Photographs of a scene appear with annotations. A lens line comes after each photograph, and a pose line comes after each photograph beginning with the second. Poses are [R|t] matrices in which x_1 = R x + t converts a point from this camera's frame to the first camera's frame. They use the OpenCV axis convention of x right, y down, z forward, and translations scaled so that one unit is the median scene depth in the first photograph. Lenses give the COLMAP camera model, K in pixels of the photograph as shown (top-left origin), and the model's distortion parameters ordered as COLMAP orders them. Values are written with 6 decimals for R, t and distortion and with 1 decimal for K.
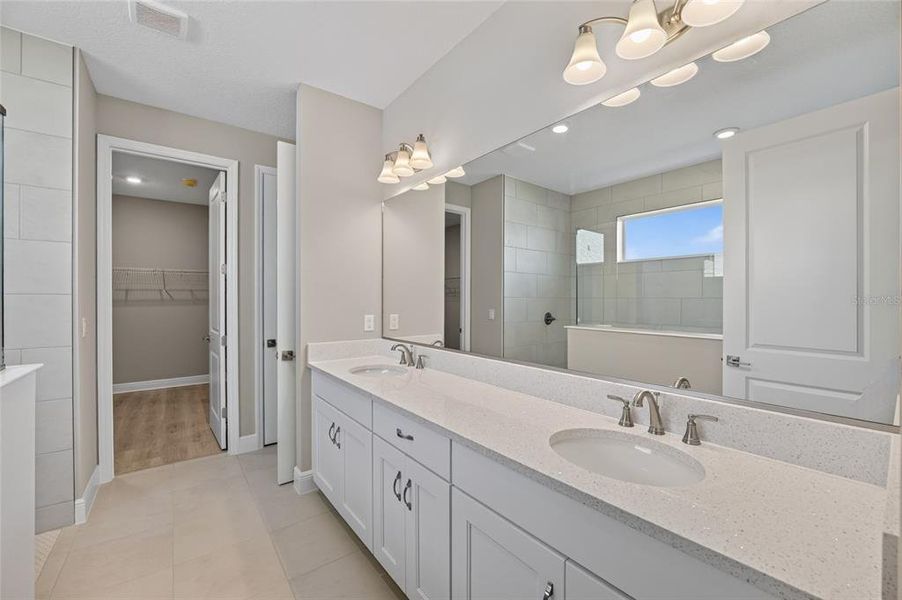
lens RADIAL K [[375.3, 0, 454.9], [0, 375.3, 301.2], [0, 0, 1]] dist [-0.014881, 0.000113]
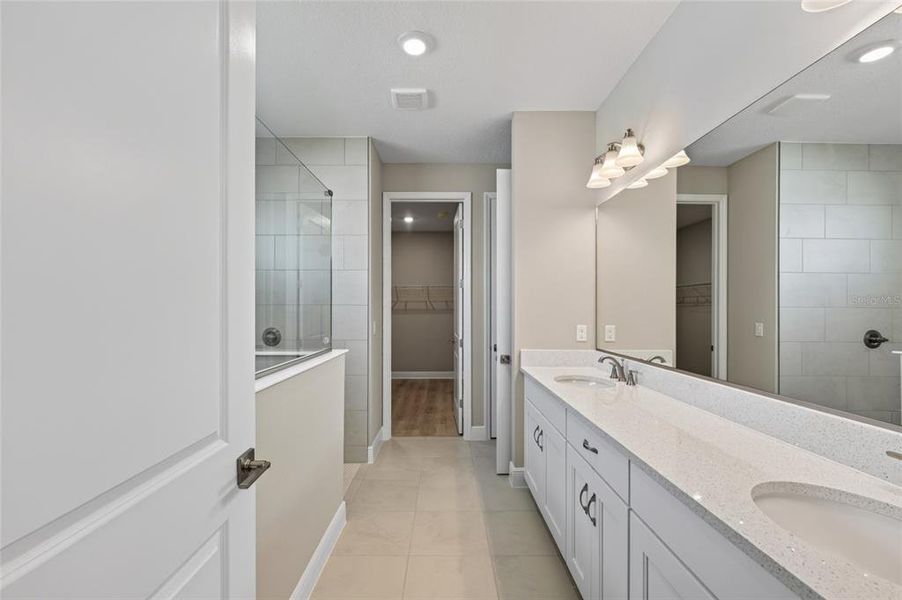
lens RADIAL K [[385.0, 0, 438.5], [0, 385.0, 310.0], [0, 0, 1]] dist [0.000470, 0.000061]
pose [[0.784373, 0.003549, -0.620279, 0.106976], [-0.006917, 0.999972, -0.003025, 0.003200], [0.620250, 0.006663, 0.784376, -0.022479]]
